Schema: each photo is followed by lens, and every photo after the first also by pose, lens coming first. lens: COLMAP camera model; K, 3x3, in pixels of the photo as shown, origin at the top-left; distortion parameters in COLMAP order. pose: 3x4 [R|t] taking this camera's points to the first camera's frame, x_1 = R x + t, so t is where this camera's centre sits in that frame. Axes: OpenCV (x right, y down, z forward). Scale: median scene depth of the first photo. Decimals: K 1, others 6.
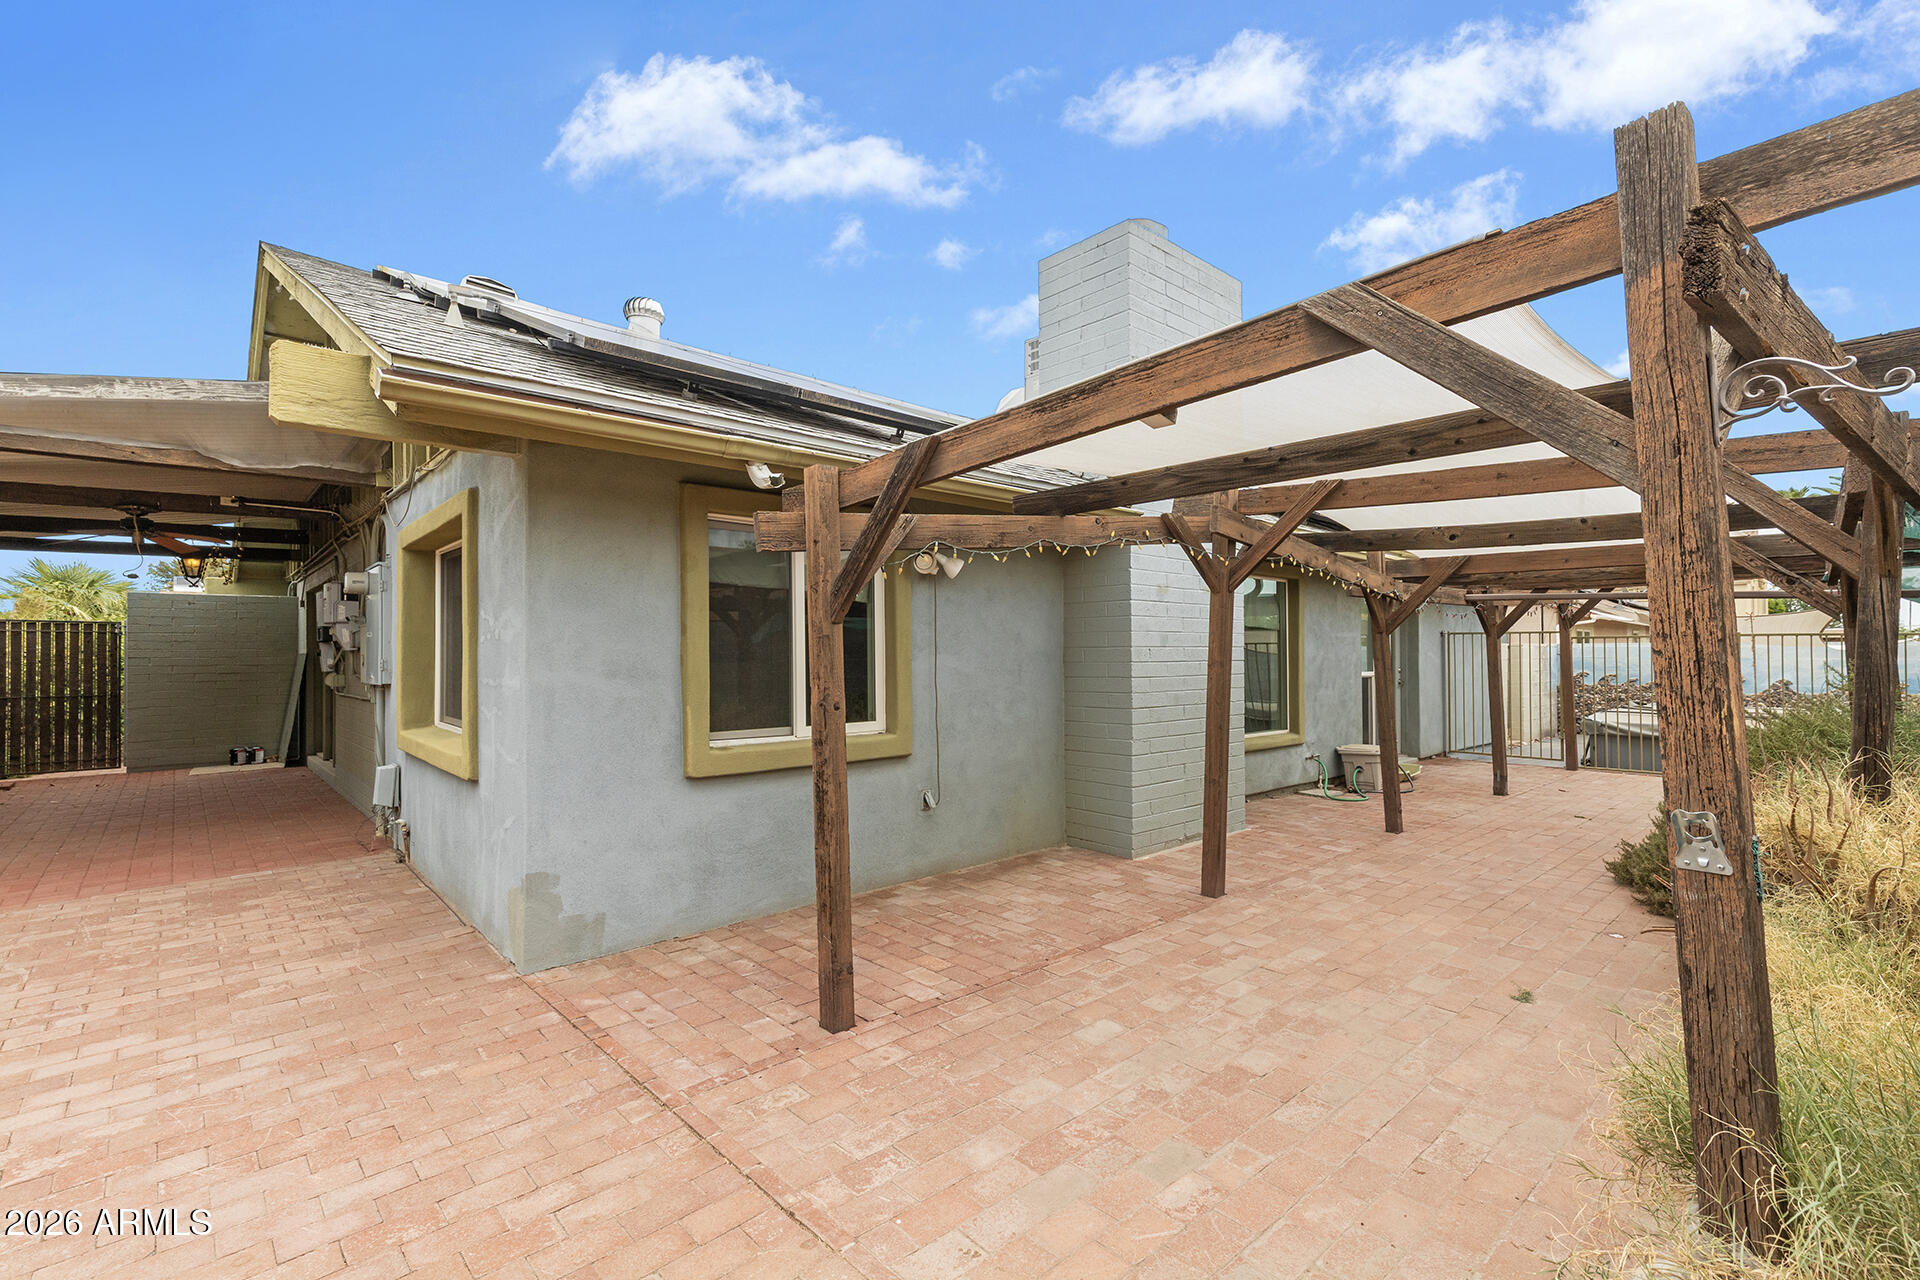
lens RADIAL K [[876.1, 0, 958.2], [0, 876.1, 639.1], [0, 0, 1]] dist [0.008550, 0.000017]
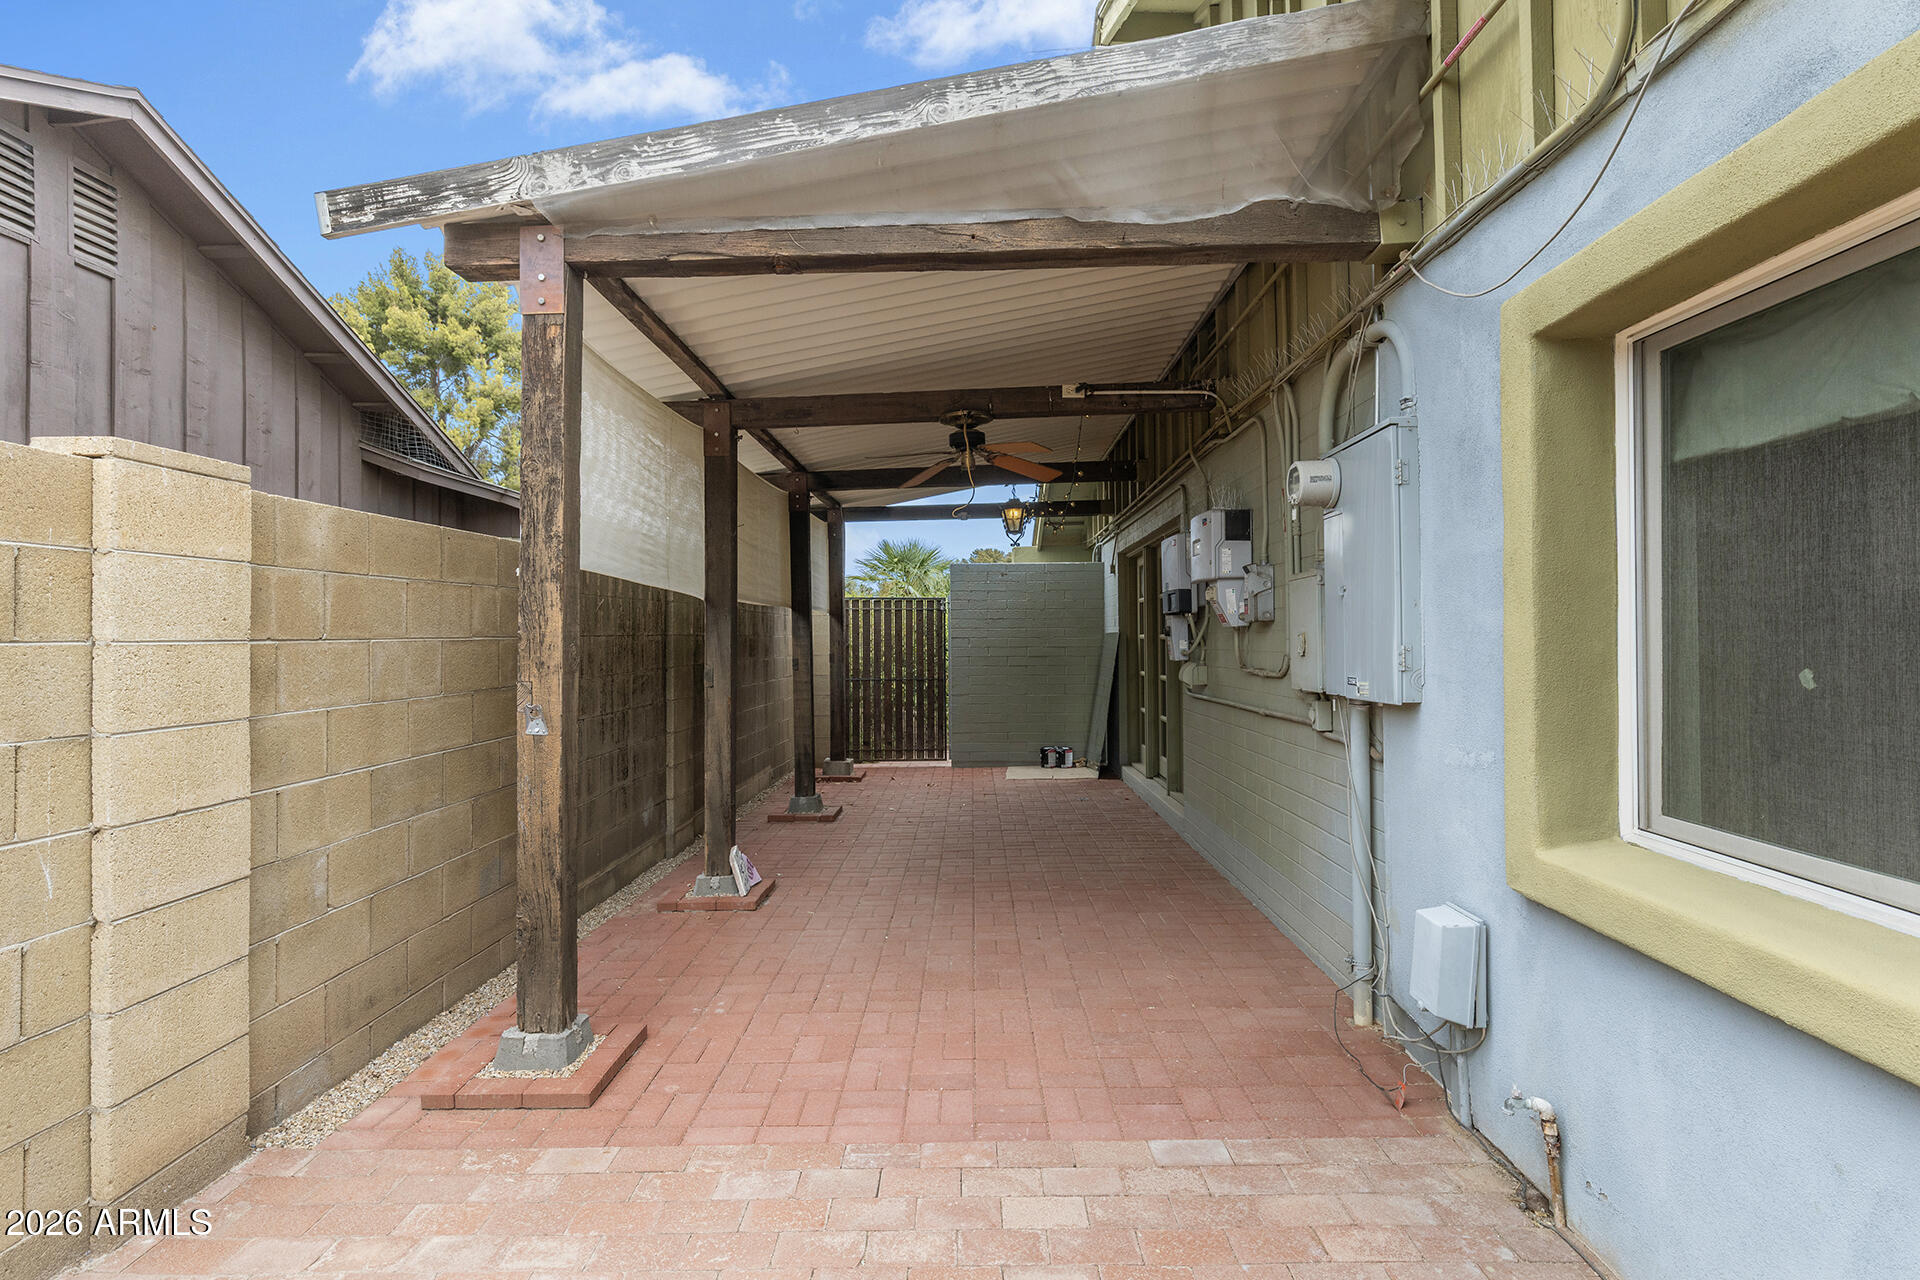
lens RADIAL K [[930.1, 0, 945.5], [0, 930.1, 626.6], [0, 0, 1]] dist [-0.001626, -0.000747]
pose [[0.729876, -0.003190, -0.683572, -0.749971], [0.008293, 0.999957, 0.004188, 0.015595], [0.683529, -0.008725, 0.729871, 0.769376]]
